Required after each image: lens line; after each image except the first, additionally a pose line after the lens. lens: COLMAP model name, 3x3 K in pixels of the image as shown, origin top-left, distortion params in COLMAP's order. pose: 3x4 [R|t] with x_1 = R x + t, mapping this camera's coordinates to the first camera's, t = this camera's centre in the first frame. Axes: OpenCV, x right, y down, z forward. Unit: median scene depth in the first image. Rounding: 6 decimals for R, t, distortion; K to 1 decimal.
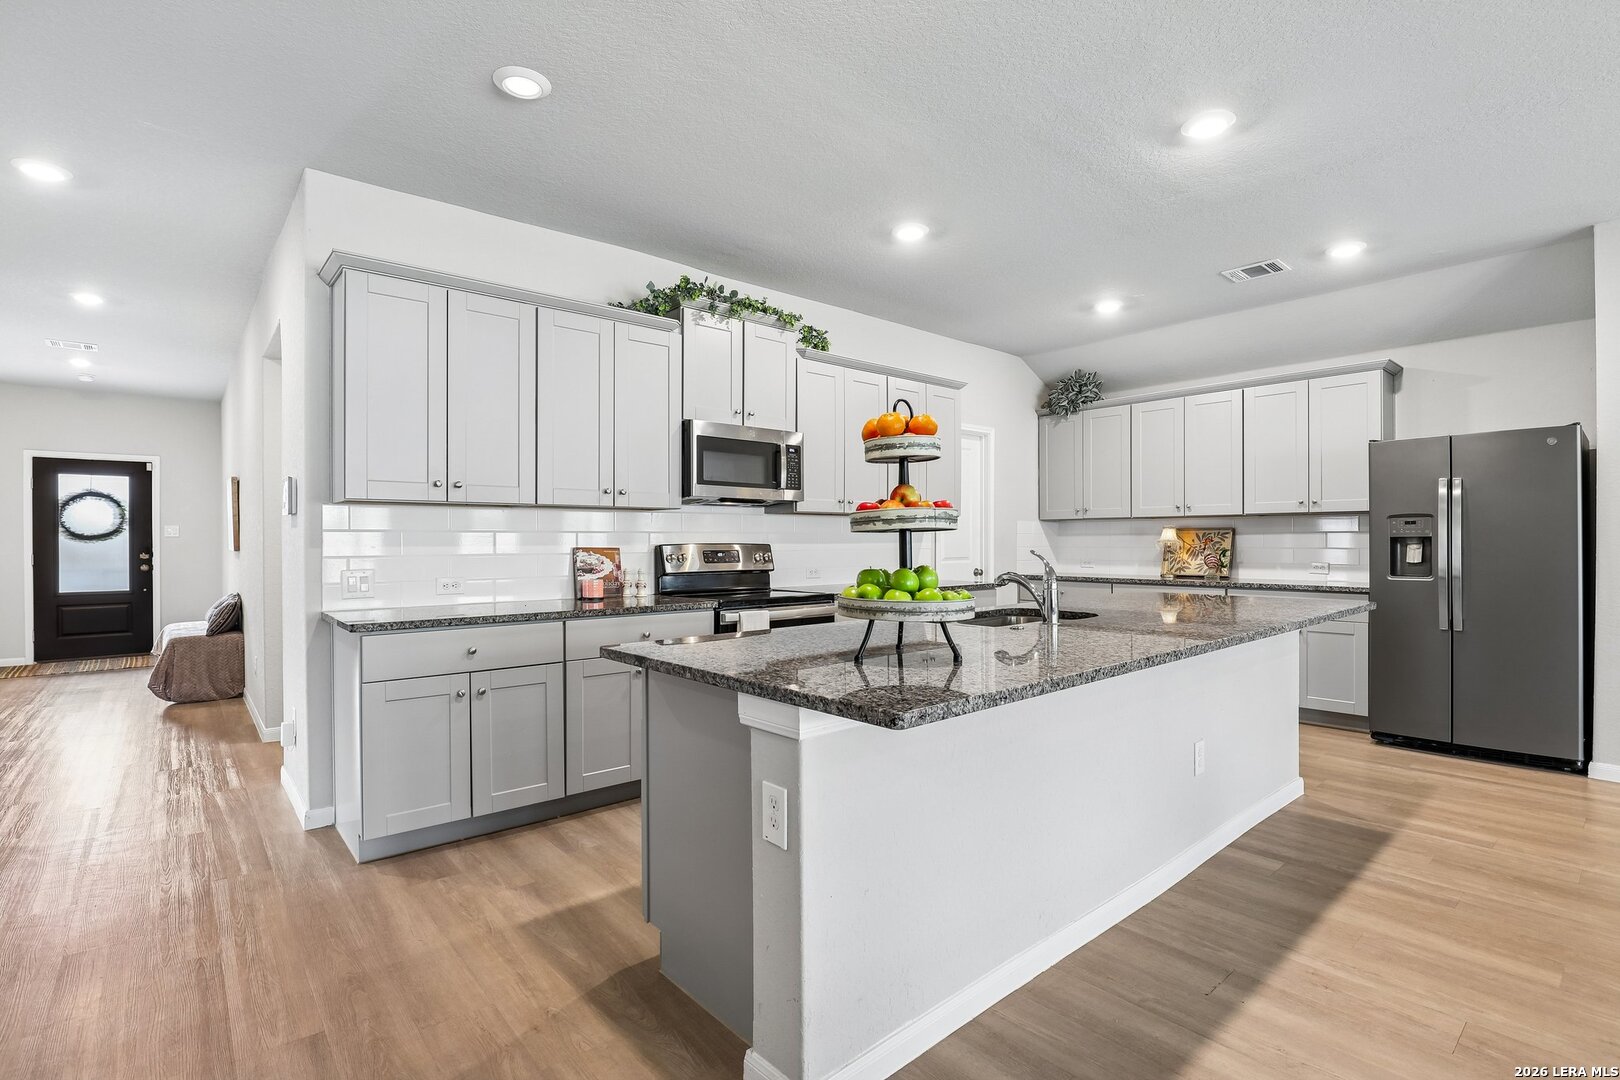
lens RADIAL K [[760.5, 0, 823.6], [0, 760.5, 540.4], [0, 0, 1]] dist [-0.024667, 0.000750]
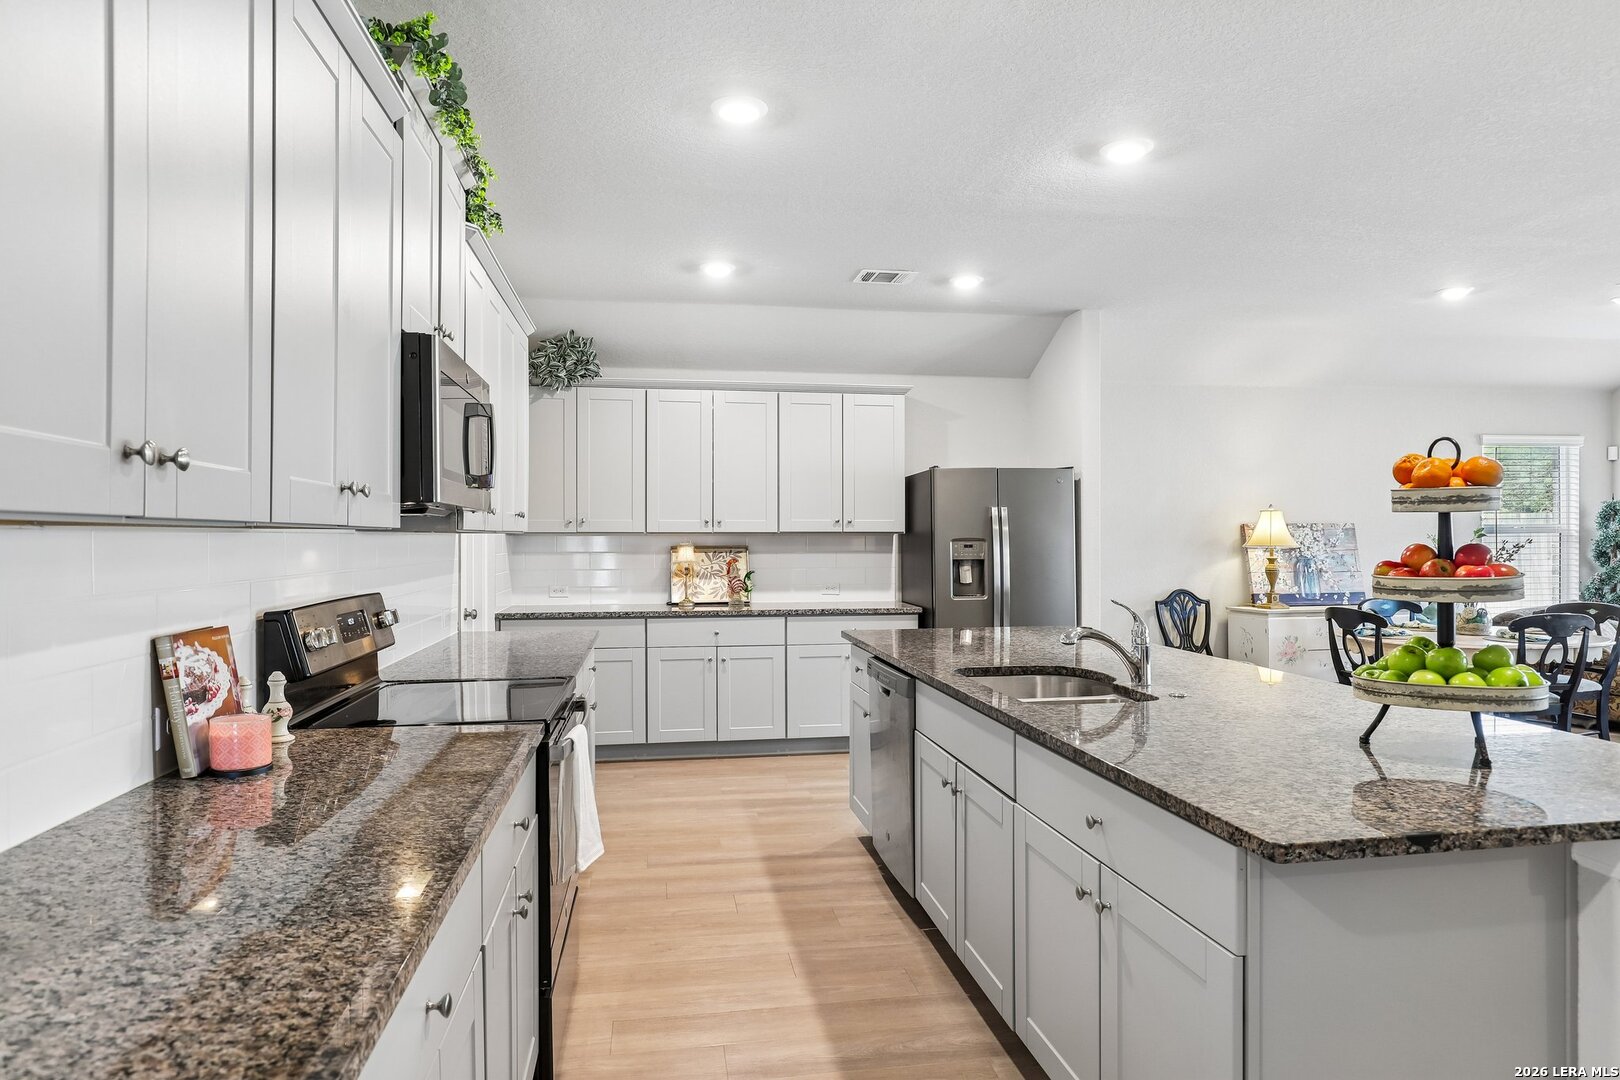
lens RADIAL K [[964.0, 0, 818.3], [0, 964.0, 542.8], [0, 0, 1]] dist [-0.009195, 0.001967]
pose [[0.521719, -0.003950, 0.853108, -0.538957], [0.001142, 0.999992, 0.003932, -0.036053], [-0.853116, -0.001077, 0.521720, 0.492425]]
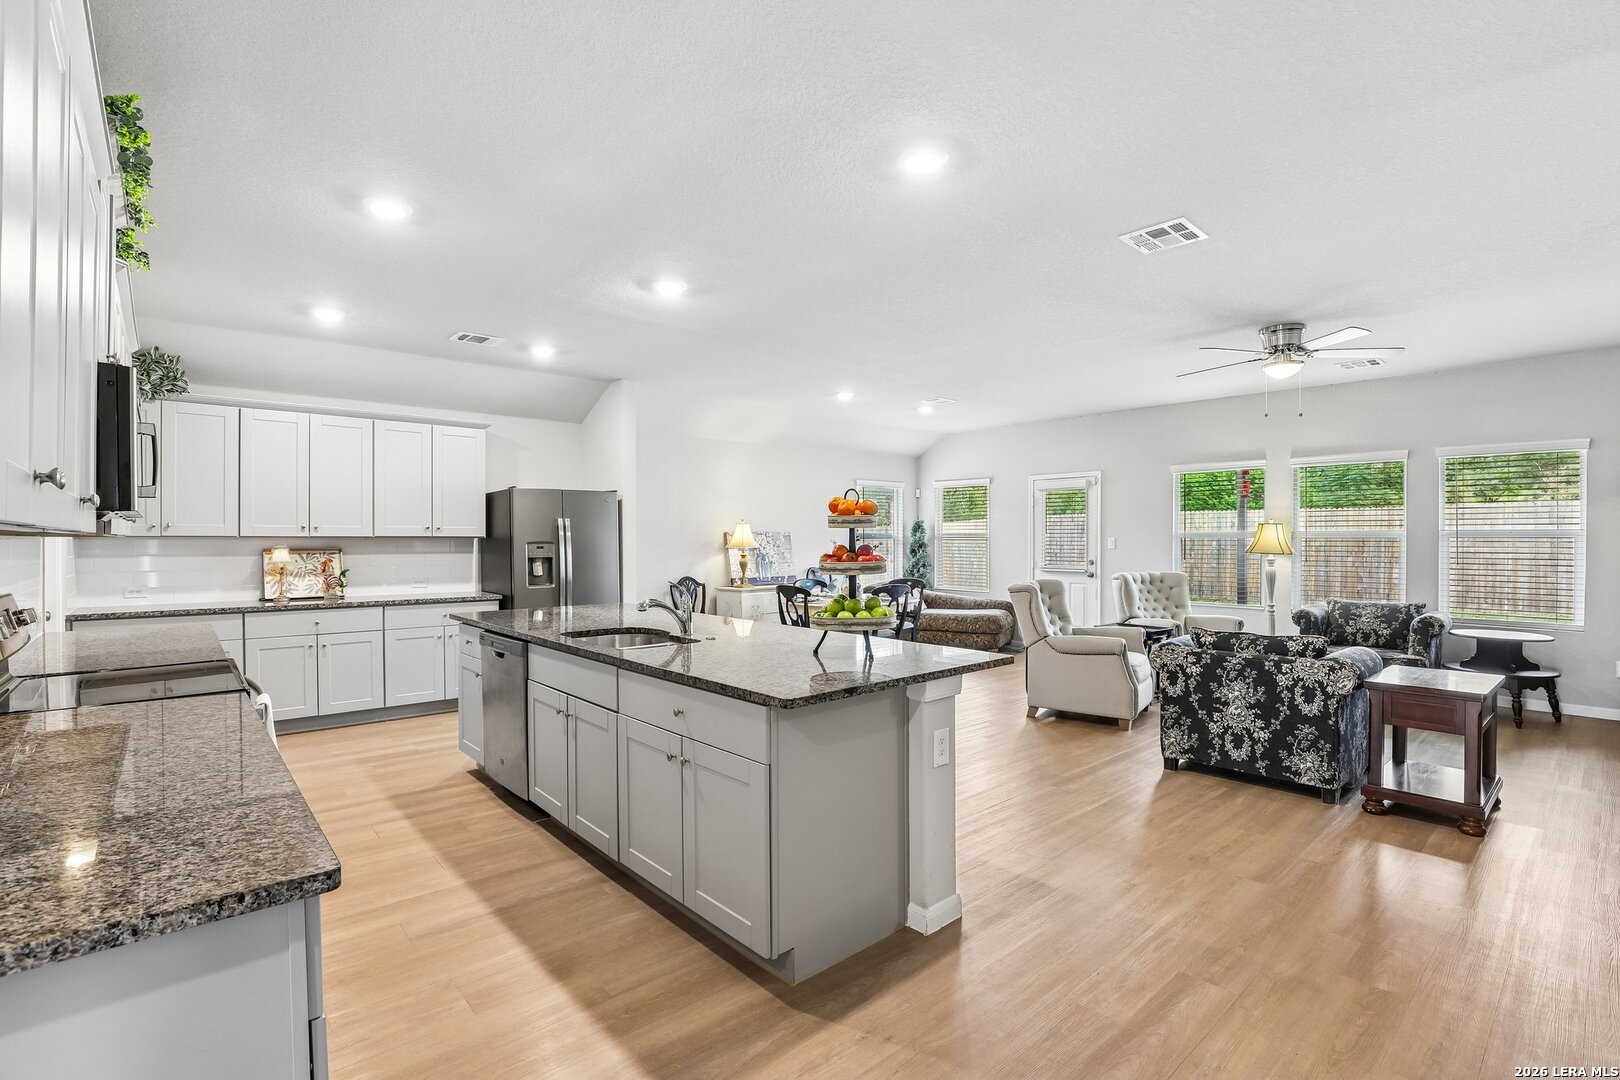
lens RADIAL K [[744.4, 0, 816.3], [0, 744.4, 542.9], [0, 0, 1]] dist [-0.026055, 0.000456]
pose [[-0.008834, -0.001716, 0.999960, -0.677291], [0.001189, 0.999998, 0.001727, -0.036198], [-0.999960, 0.001204, -0.008832, 0.516632]]
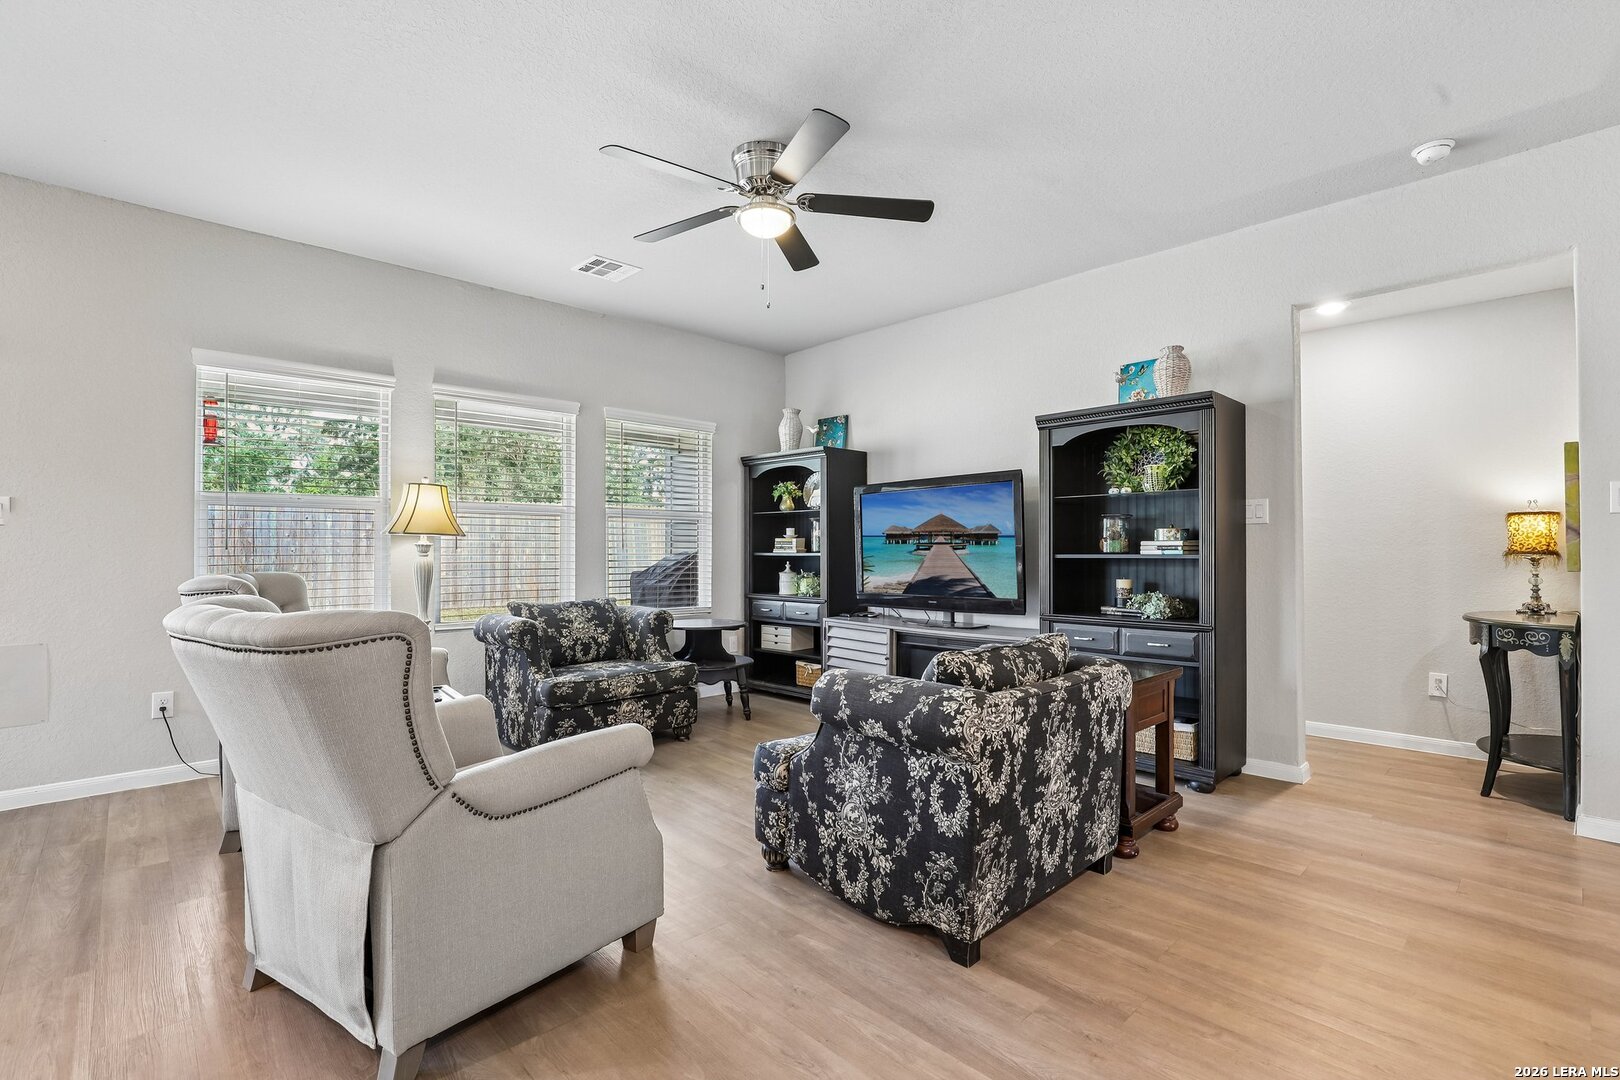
lens RADIAL K [[737.0, 0, 844.2], [0, 737.0, 548.9], [0, 0, 1]] dist [-0.020981, 0.000101]
pose [[-0.998479, 0.003801, -0.055001, 0.511702], [0.003827, 0.999993, -0.000380, 0.014961], [0.054999, -0.000590, -0.998486, 0.484133]]
